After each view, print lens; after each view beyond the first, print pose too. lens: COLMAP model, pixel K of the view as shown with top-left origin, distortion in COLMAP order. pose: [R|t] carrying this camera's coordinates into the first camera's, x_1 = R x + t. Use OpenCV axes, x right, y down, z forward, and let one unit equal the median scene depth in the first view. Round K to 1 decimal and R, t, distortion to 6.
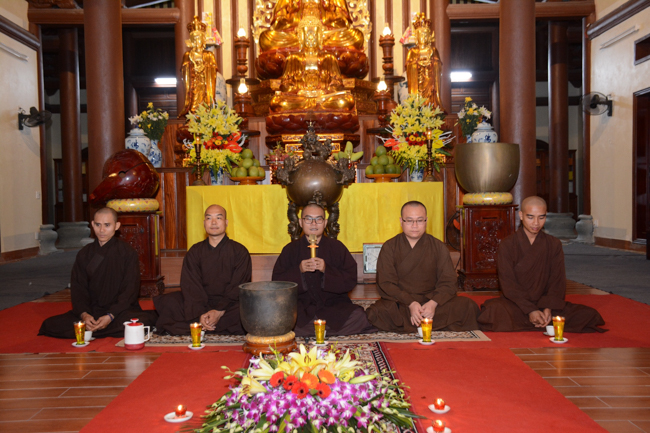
lens RADIAL K [[694.3, 0, 325.3], [0, 694.3, 214.6], [0, 0, 1]] dist [-0.003451, 0.000000]
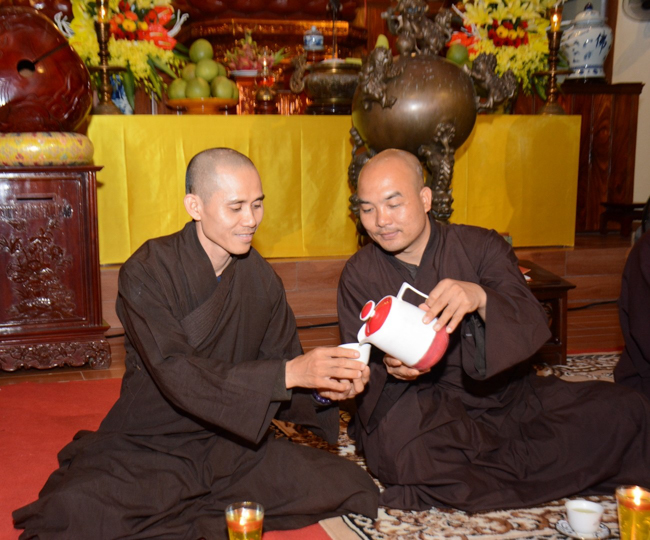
lens RADIAL K [[916.2, 0, 242.9], [0, 916.2, 303.1], [0, 0, 1]] dist [0.062503, 0.000000]
pose [[0.961528, -0.036018, 0.272334, -0.257218], [0.005298, 0.993614, 0.112707, 0.013103], [-0.274654, -0.106928, 0.955579, 0.361754]]
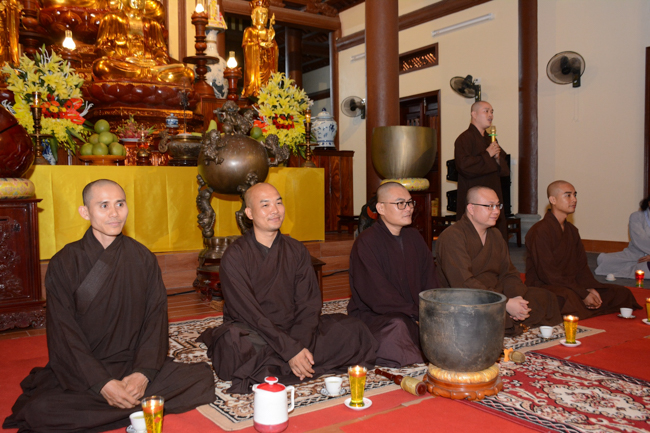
lens RADIAL K [[587.0, 0, 324.5], [0, 587.0, 217.6], [0, 0, 1]] dist [-0.068841, 0.039530]
pose [[0.813453, -0.021902, 0.581218, -0.281628], [0.015423, 0.999752, 0.016087, 0.007306], [-0.581426, -0.004122, 0.813589, 0.324425]]
